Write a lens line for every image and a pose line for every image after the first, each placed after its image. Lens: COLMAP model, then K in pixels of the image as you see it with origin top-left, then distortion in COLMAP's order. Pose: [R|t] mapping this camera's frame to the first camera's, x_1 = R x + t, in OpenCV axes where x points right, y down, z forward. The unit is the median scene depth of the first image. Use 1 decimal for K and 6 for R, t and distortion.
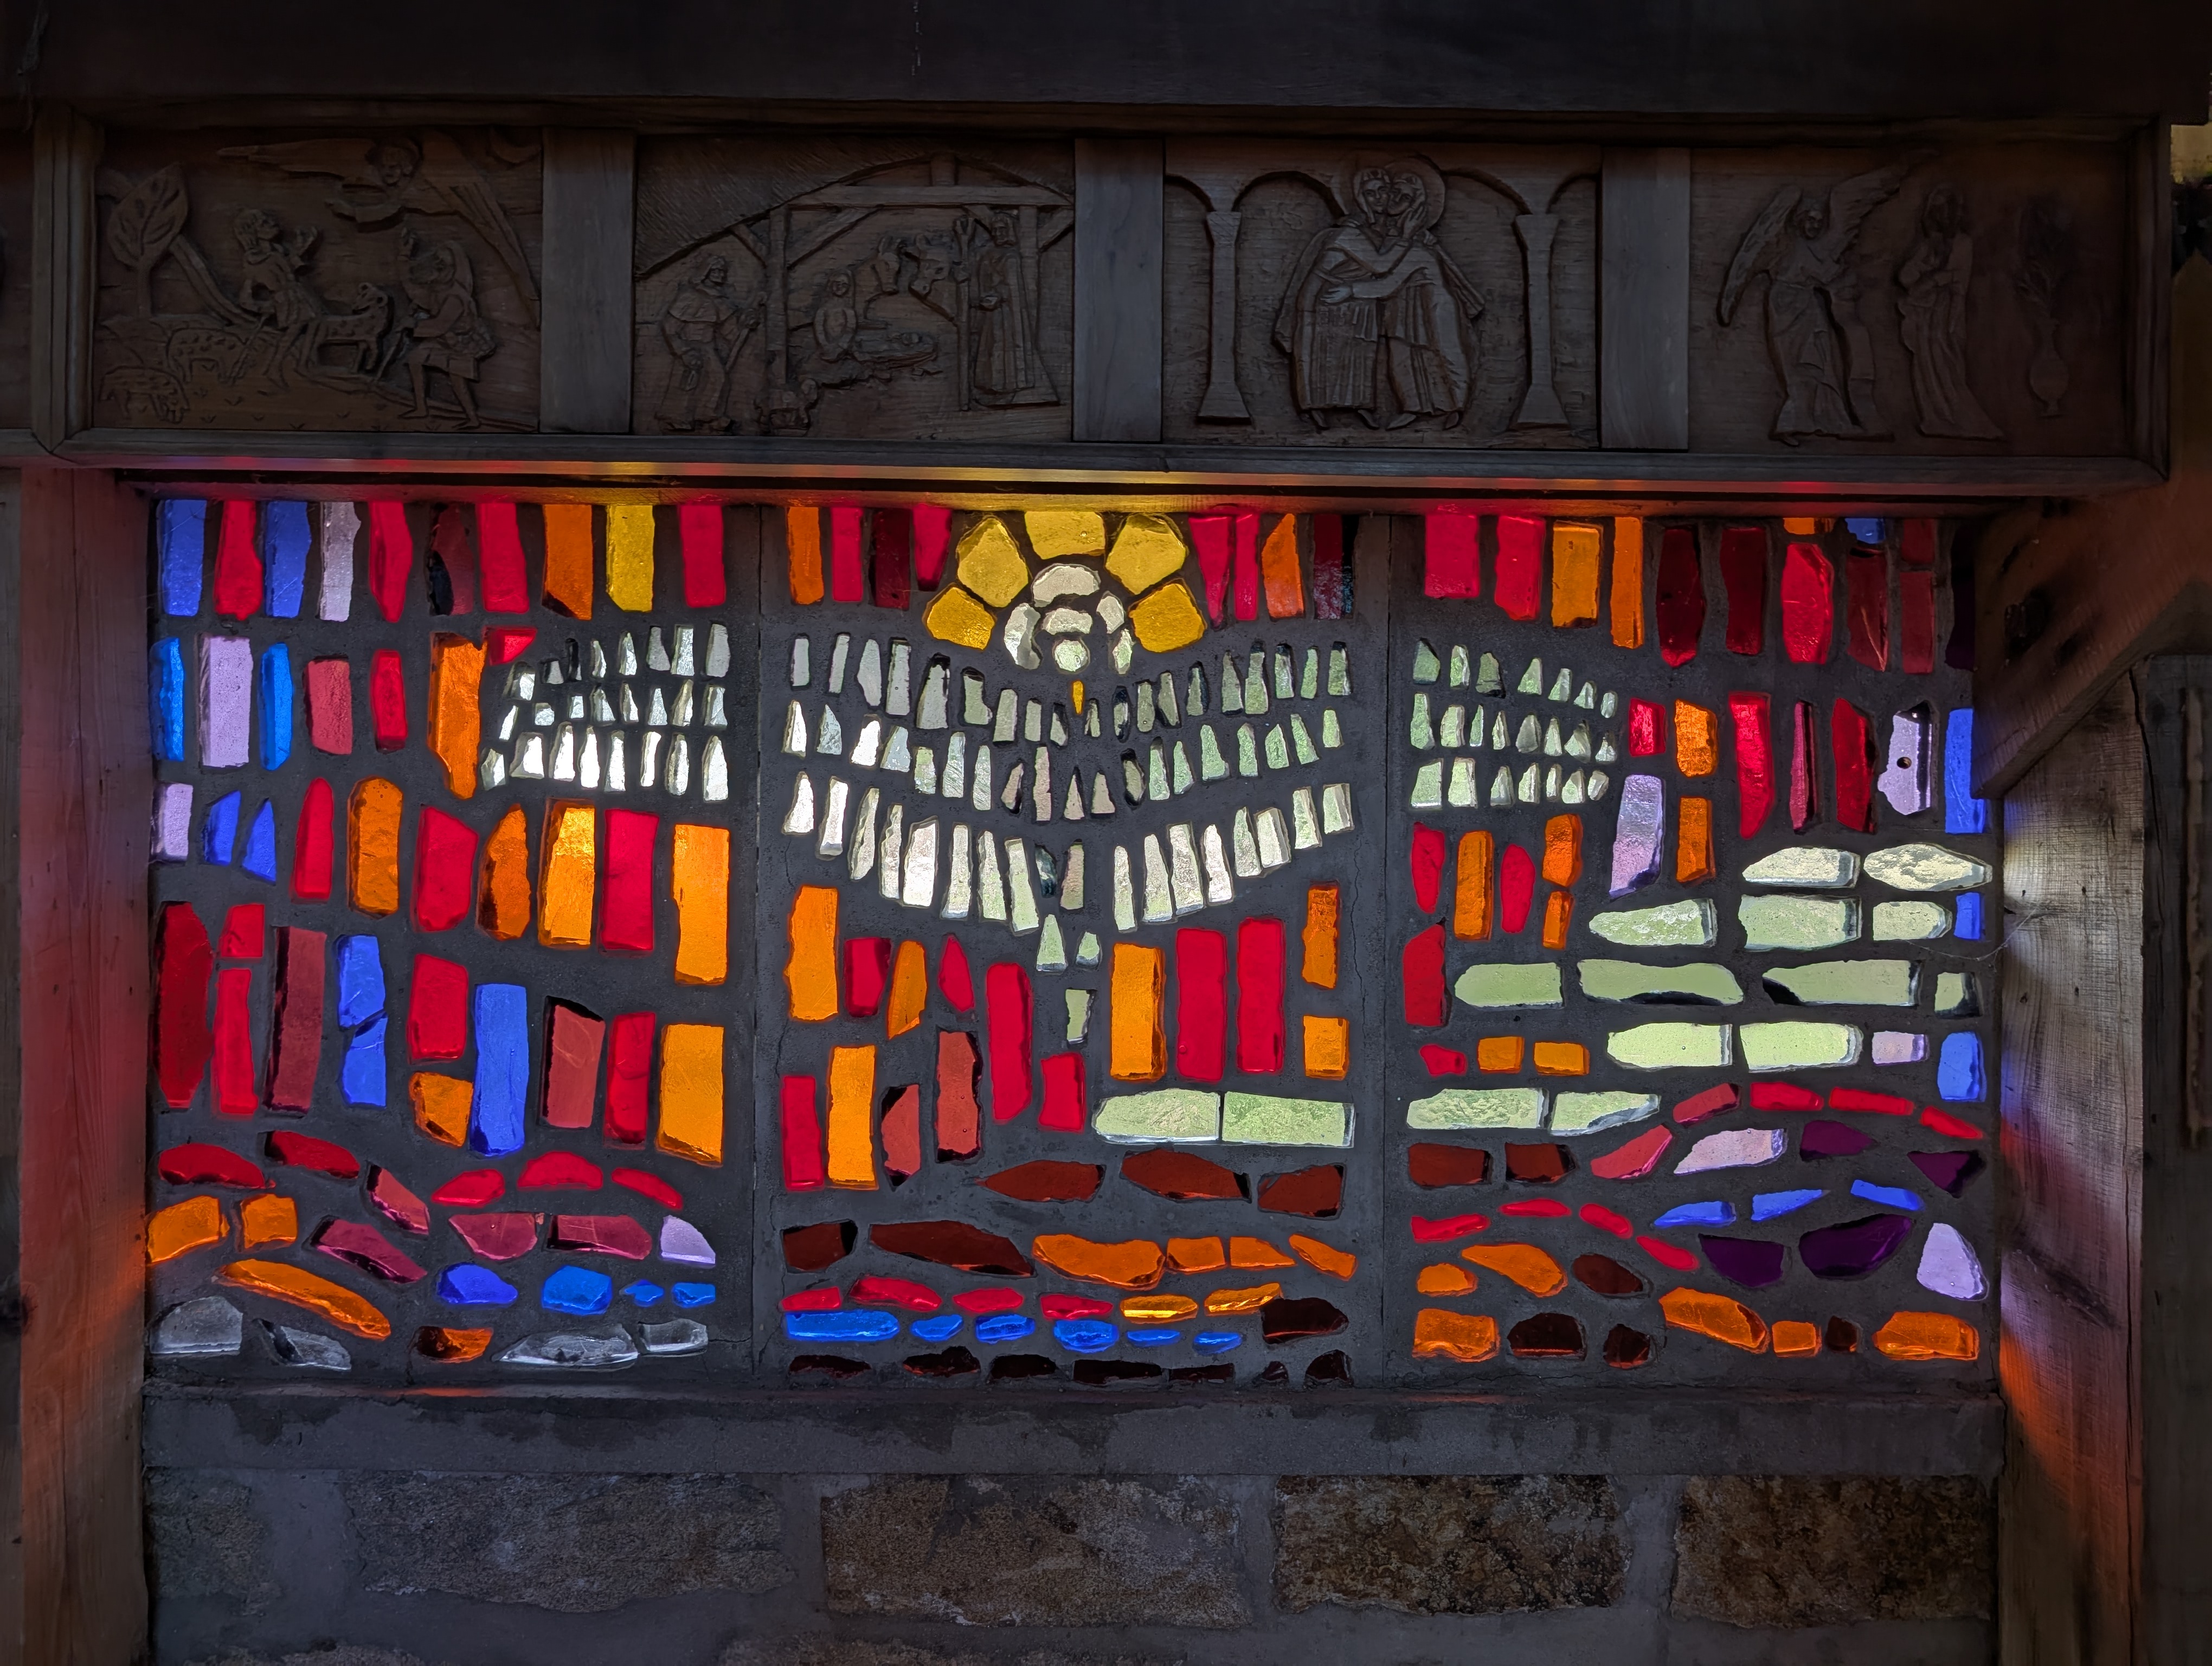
lens RADIAL K [[1559.1, 0, 1105.1], [0, 1559.1, 828.8], [0, 0, 1]] dist [0.009818, -0.002892]
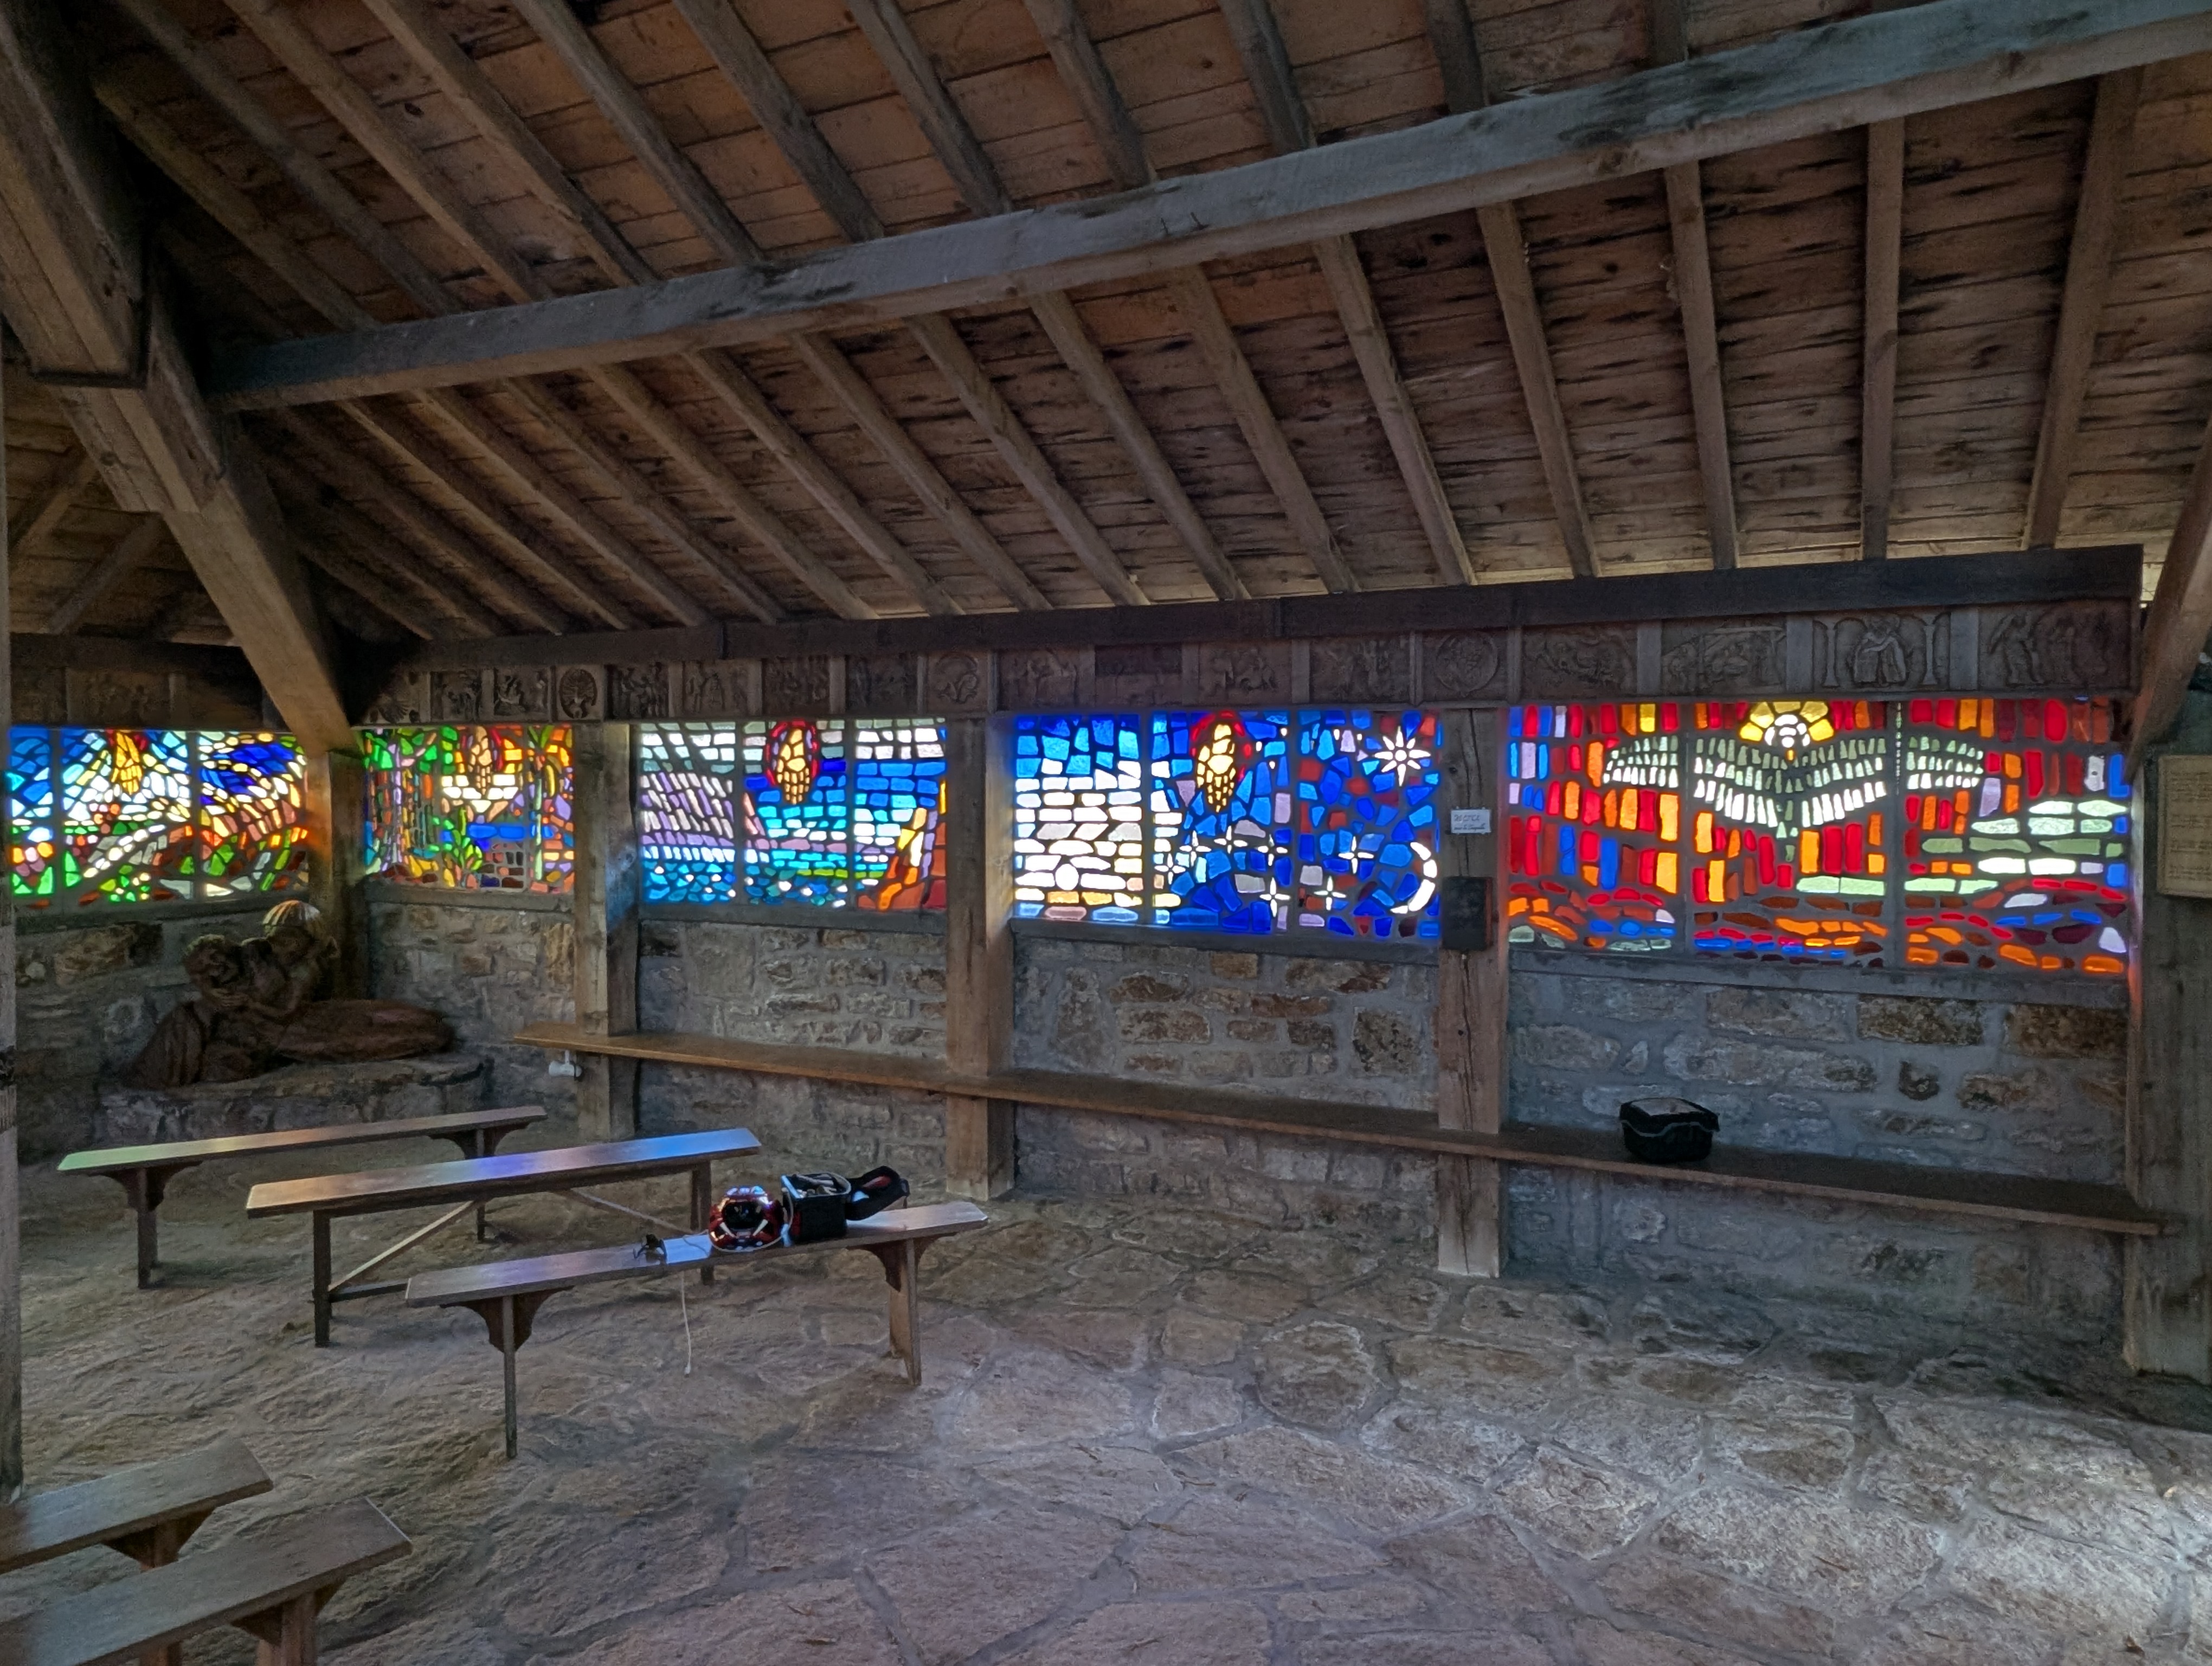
lens RADIAL K [[1443.4, 0, 1111.8], [0, 1443.4, 801.3], [0, 0, 1]] dist [-0.002637, -0.000182]
pose [[0.881718, 0.001649, -0.471774, 0.154521], [0.010490, 0.999678, 0.023099, -0.072546], [0.471660, -0.025316, 0.881417, -2.338481]]
